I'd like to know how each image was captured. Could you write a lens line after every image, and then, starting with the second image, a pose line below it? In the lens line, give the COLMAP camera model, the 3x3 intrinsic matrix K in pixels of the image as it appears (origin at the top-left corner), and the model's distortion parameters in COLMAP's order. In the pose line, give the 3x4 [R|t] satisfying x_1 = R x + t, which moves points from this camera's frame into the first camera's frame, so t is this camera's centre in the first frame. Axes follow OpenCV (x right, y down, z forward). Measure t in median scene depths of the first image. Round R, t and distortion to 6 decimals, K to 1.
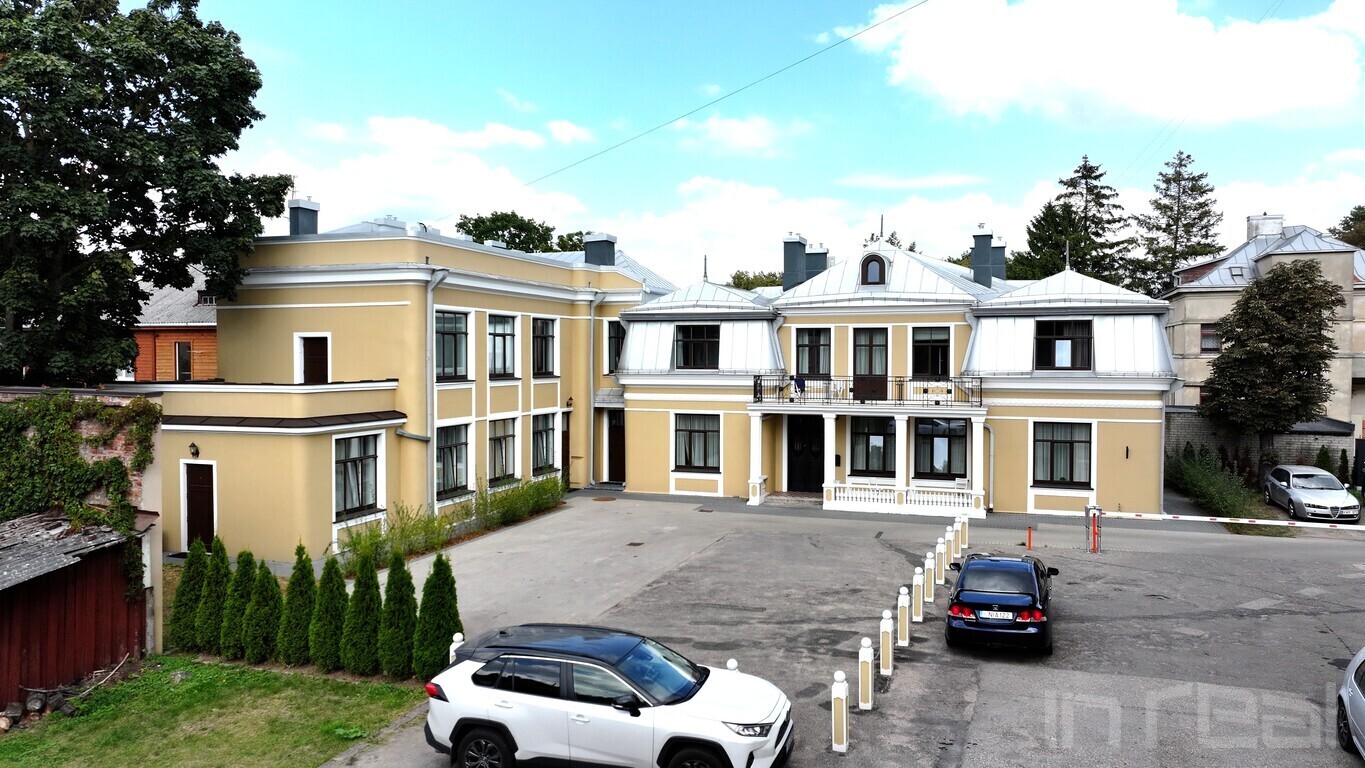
lens RADIAL K [[962.2, 0, 682.5], [0, 962.2, 384.0], [0, 0, 1]] dist [-0.019789, 0.038448]
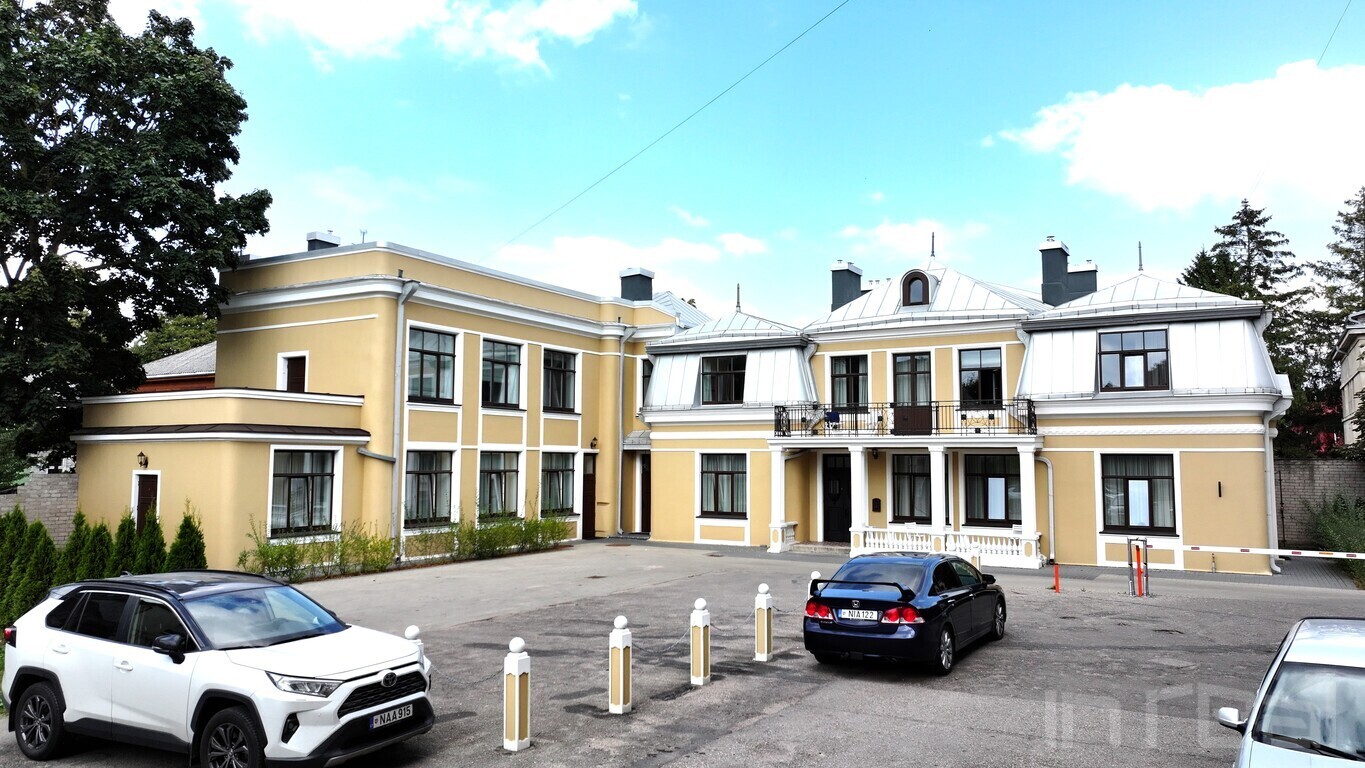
lens RADIAL K [[962.2, 0, 682.5], [0, 962.2, 384.0], [0, 0, 1]] dist [-0.019789, 0.038448]
pose [[0.981099, -0.011963, -0.193135, 0.157527], [-0.009434, 0.993943, -0.109491, 0.067501], [0.193275, 0.109243, 0.975044, 0.104311]]
